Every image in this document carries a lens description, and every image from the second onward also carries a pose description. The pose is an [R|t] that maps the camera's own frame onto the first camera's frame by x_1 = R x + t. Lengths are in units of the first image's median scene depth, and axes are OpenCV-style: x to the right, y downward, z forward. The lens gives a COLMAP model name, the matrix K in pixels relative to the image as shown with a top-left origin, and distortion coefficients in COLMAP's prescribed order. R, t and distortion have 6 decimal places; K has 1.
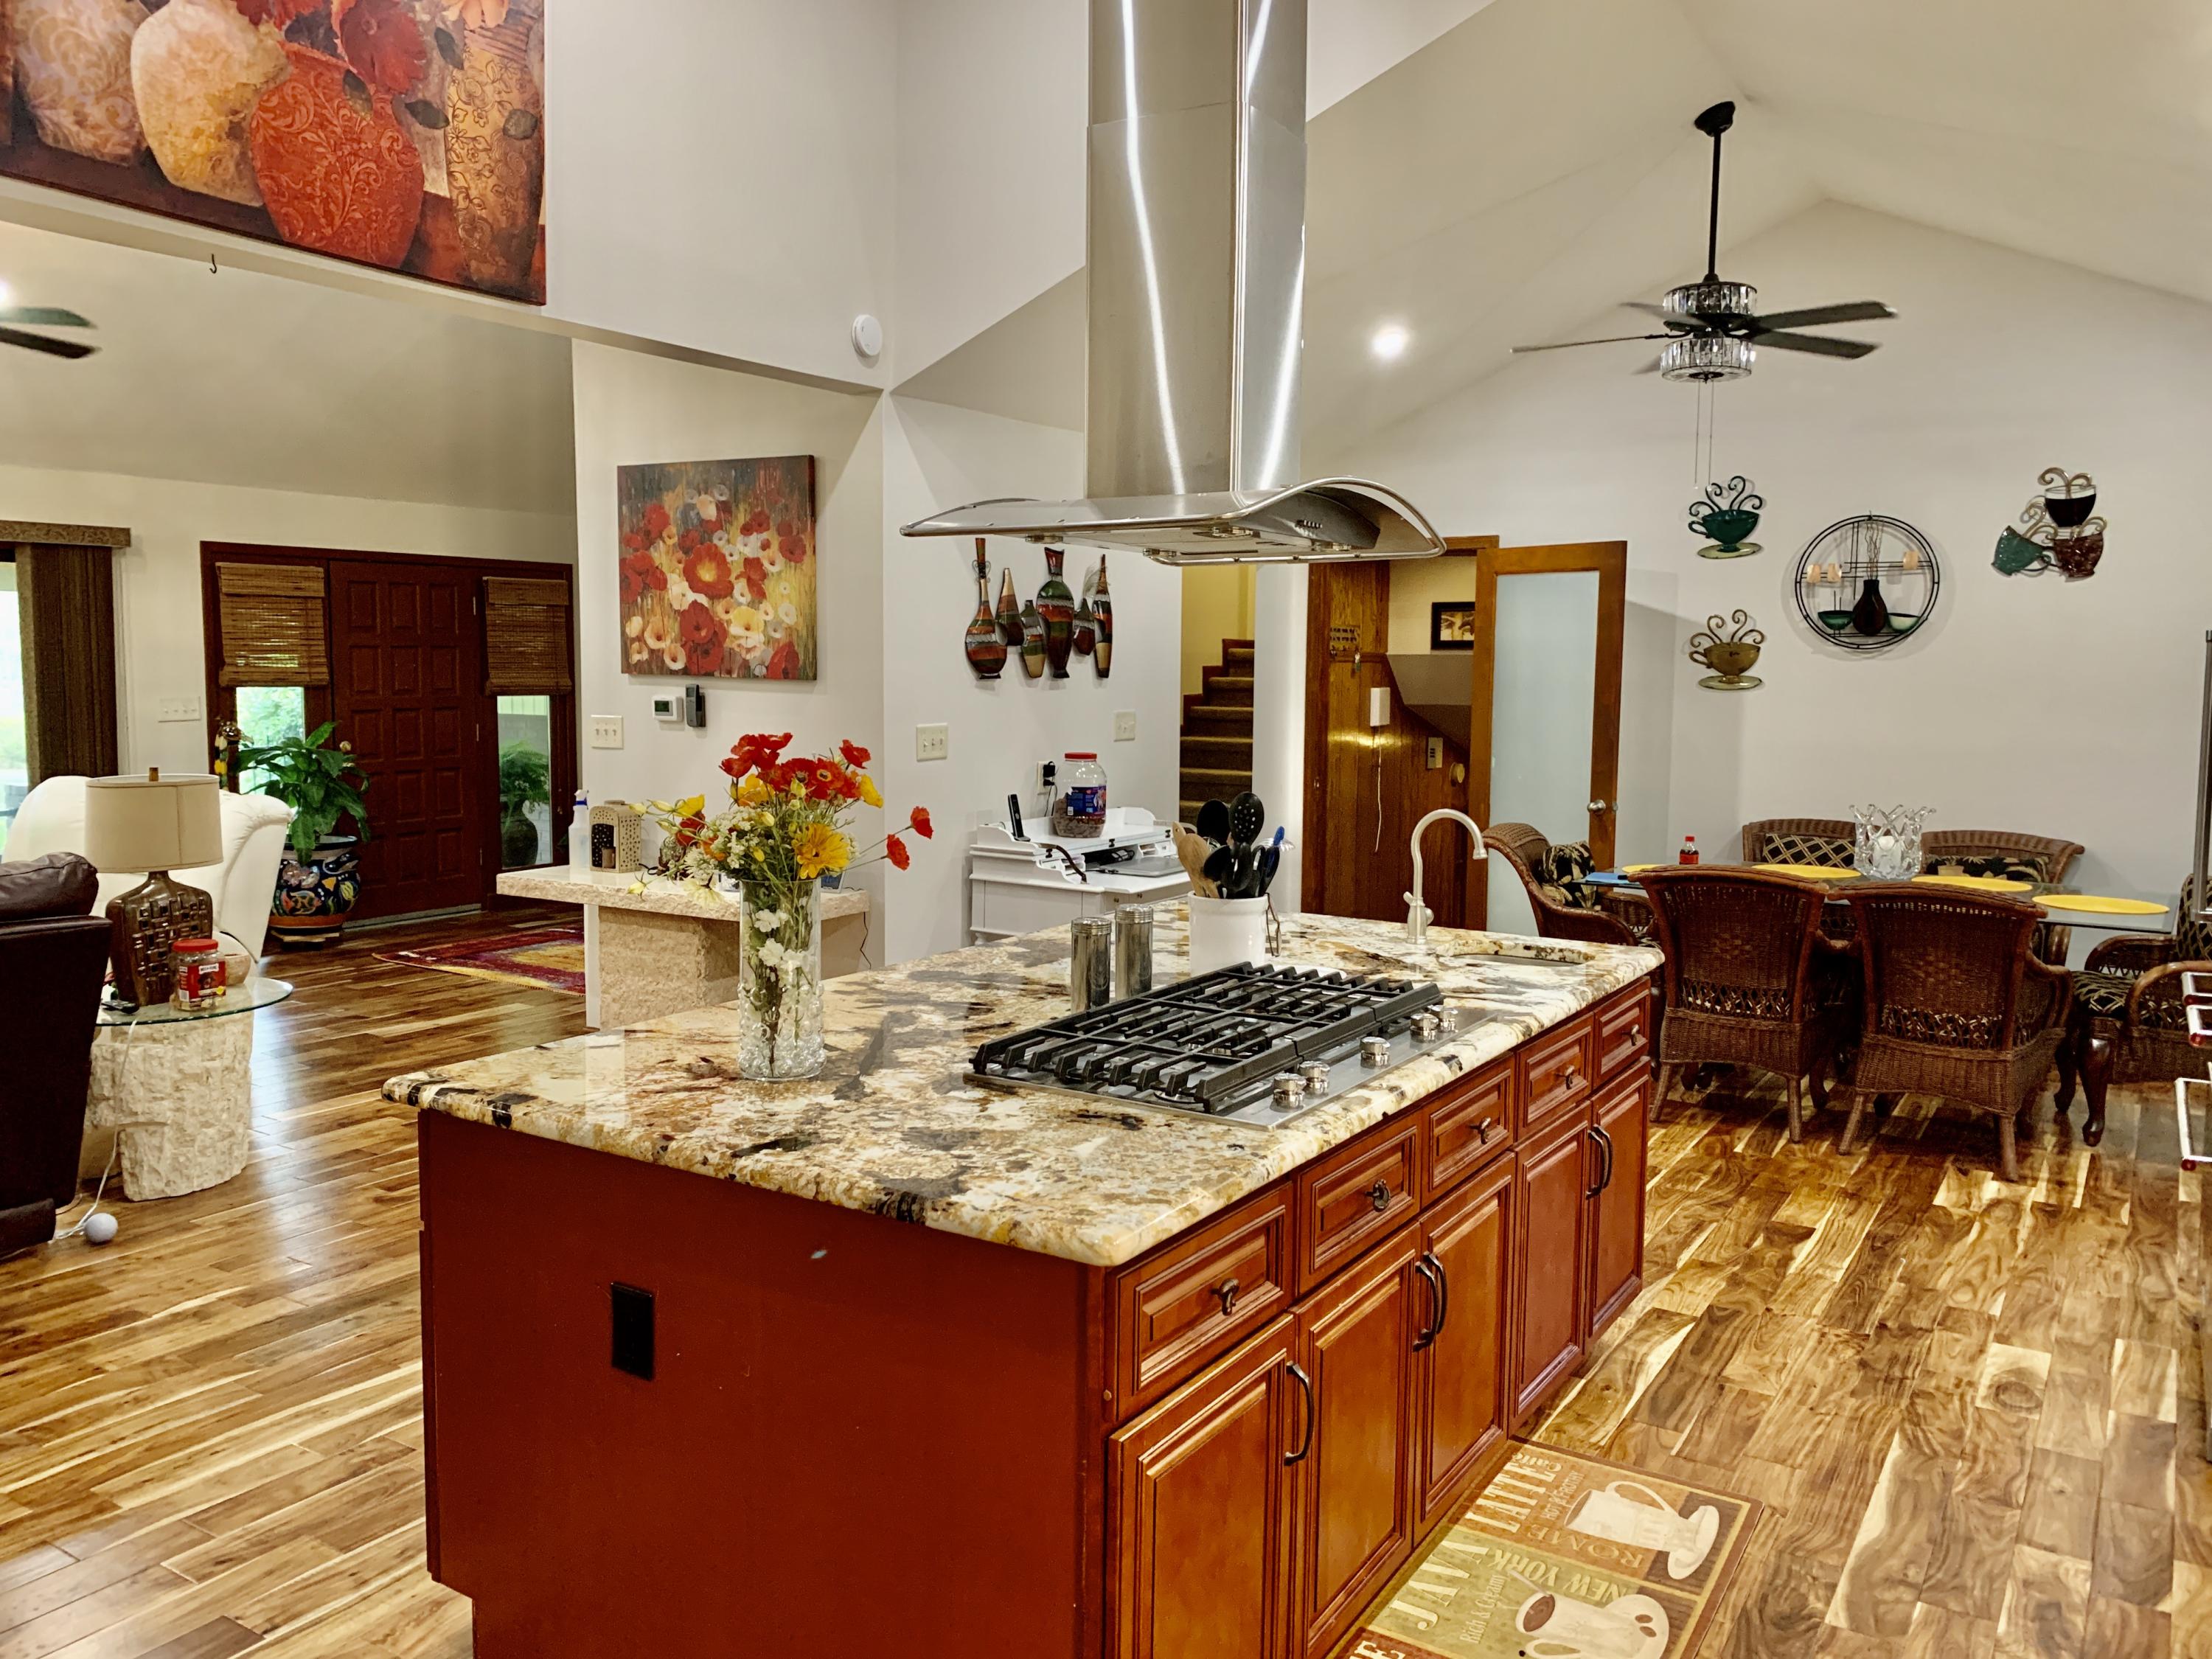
lens RADIAL K [[1690.0, 0, 1106.0], [0, 1690.0, 829.5], [0, 0, 1]] dist [0.030159, -0.063328]
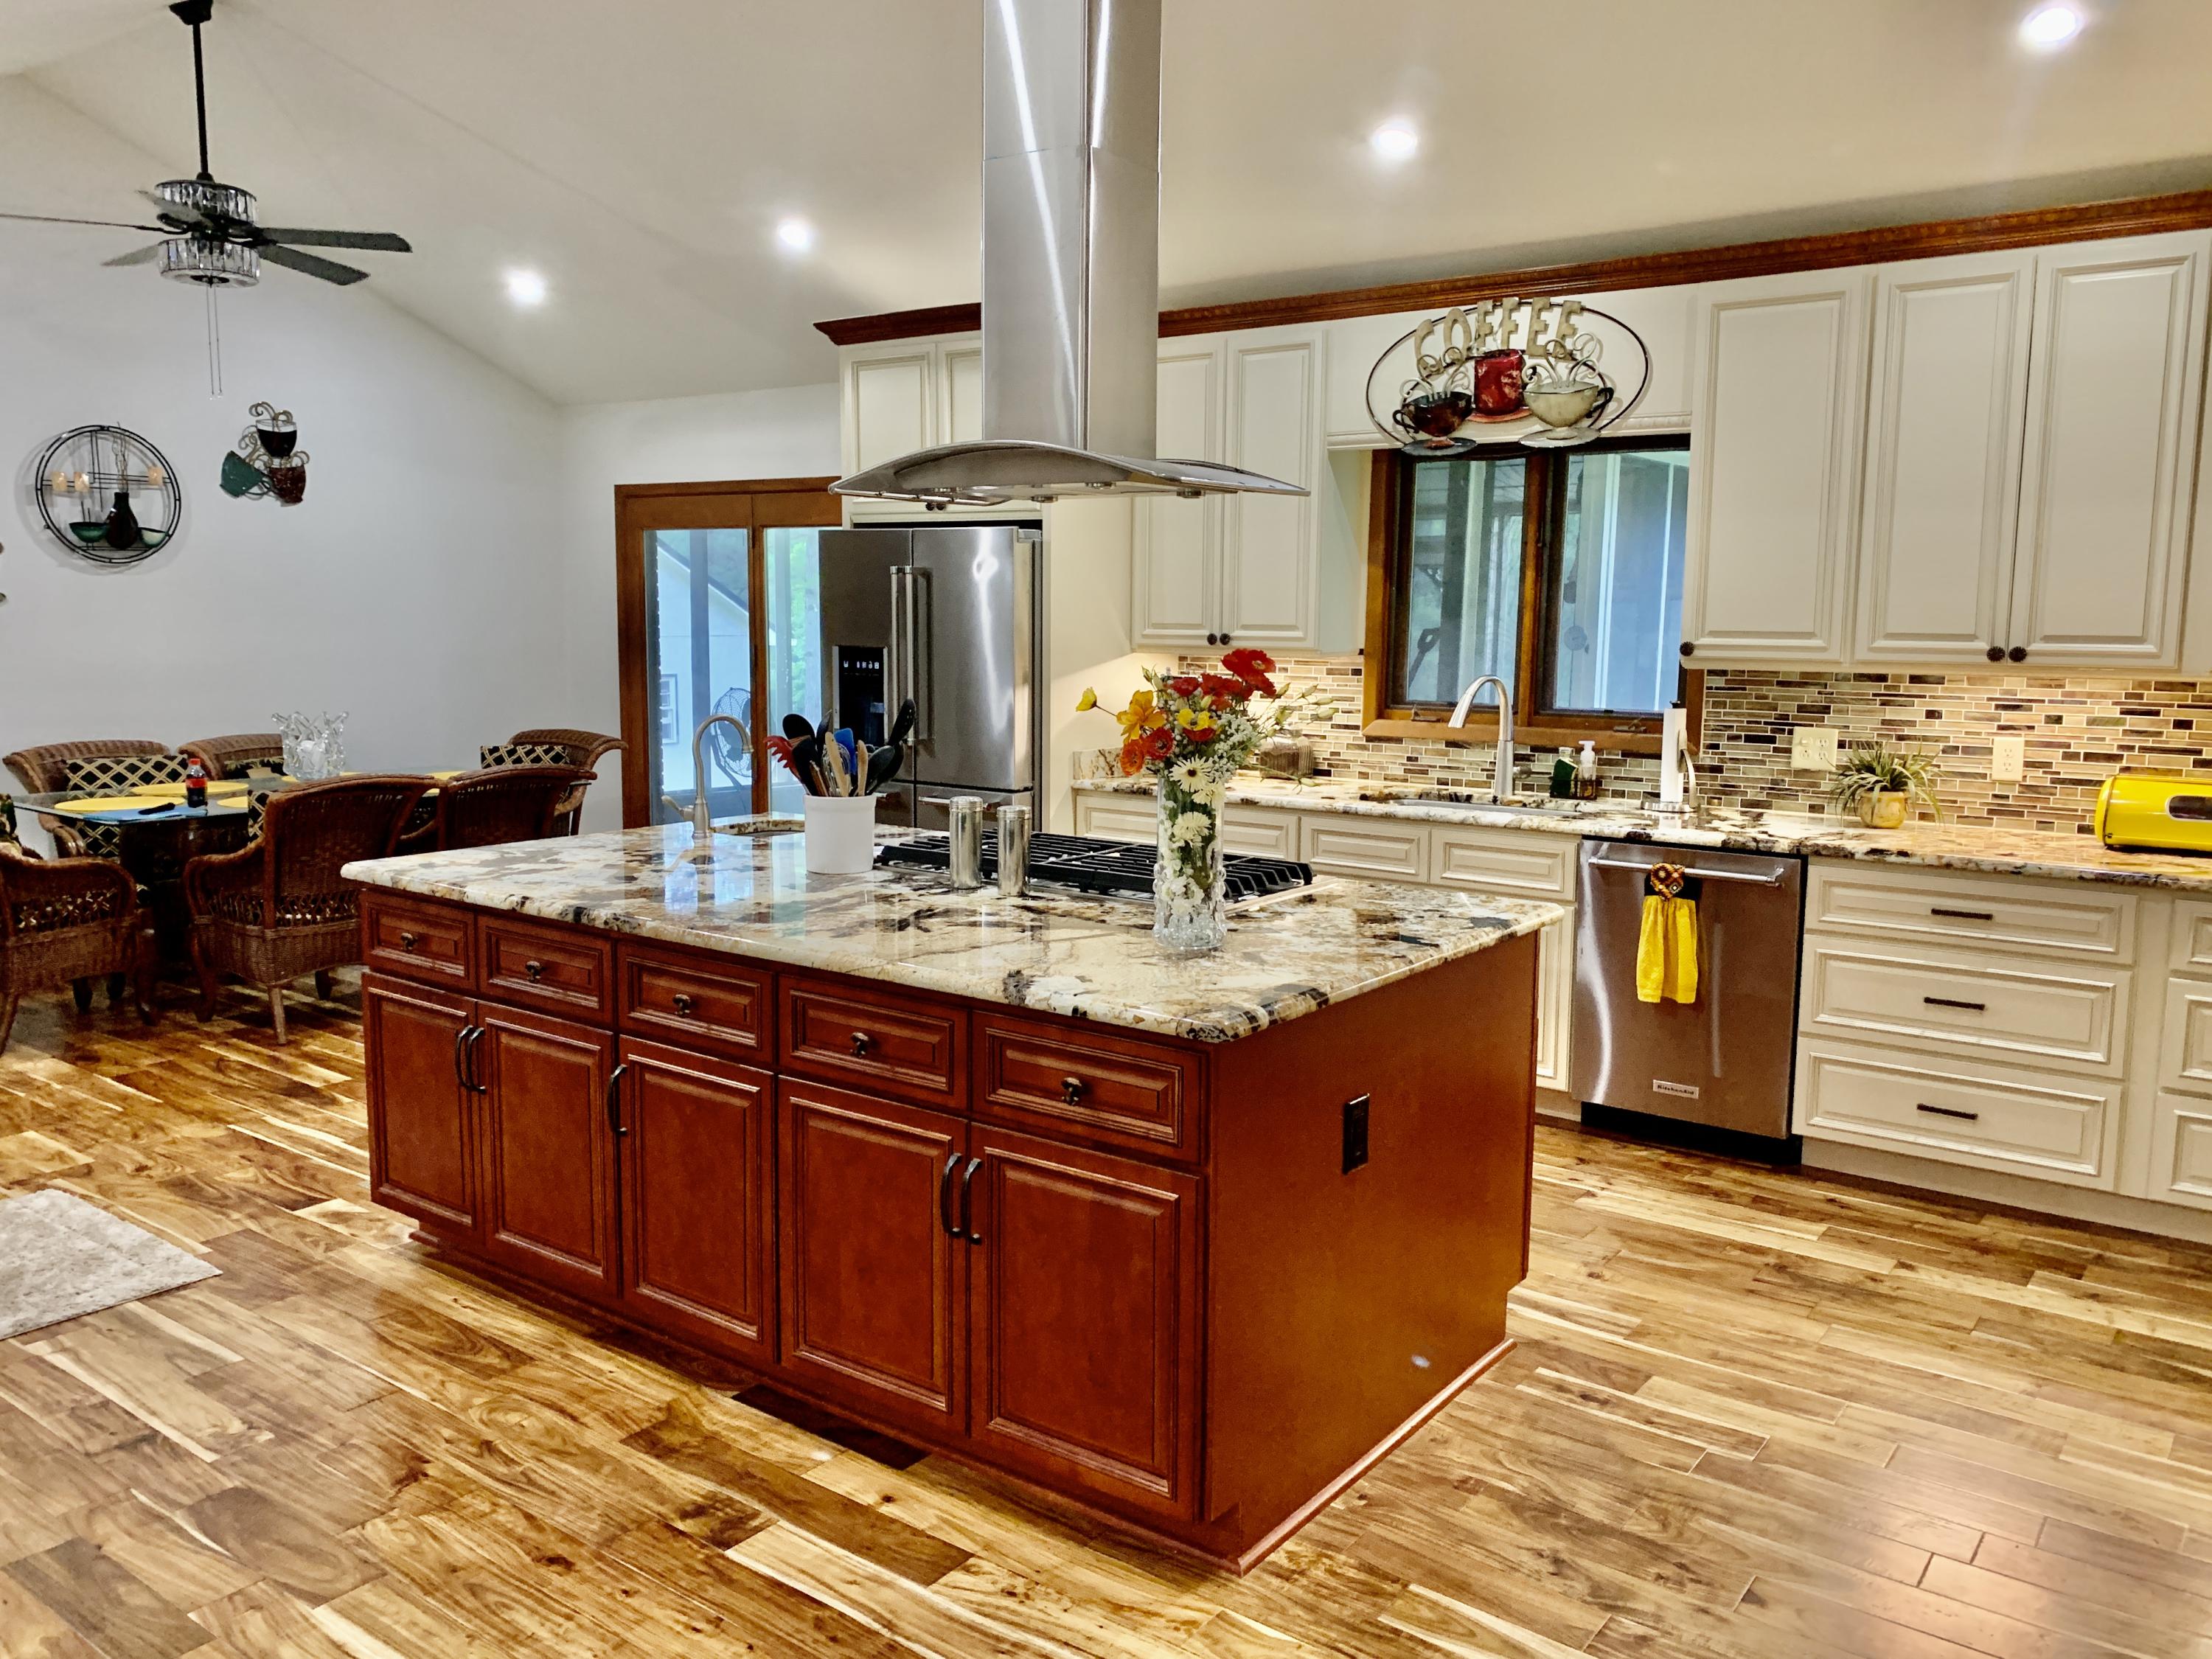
lens RADIAL K [[1690.0, 0, 1106.0], [0, 1690.0, 829.5], [0, 0, 1]] dist [0.030159, -0.063328]
pose [[0.076300, -0.136621, 0.987681, -0.522637], [0.084039, 0.987925, 0.130163, -0.035203], [-0.993537, 0.073072, 0.086860, 0.374227]]
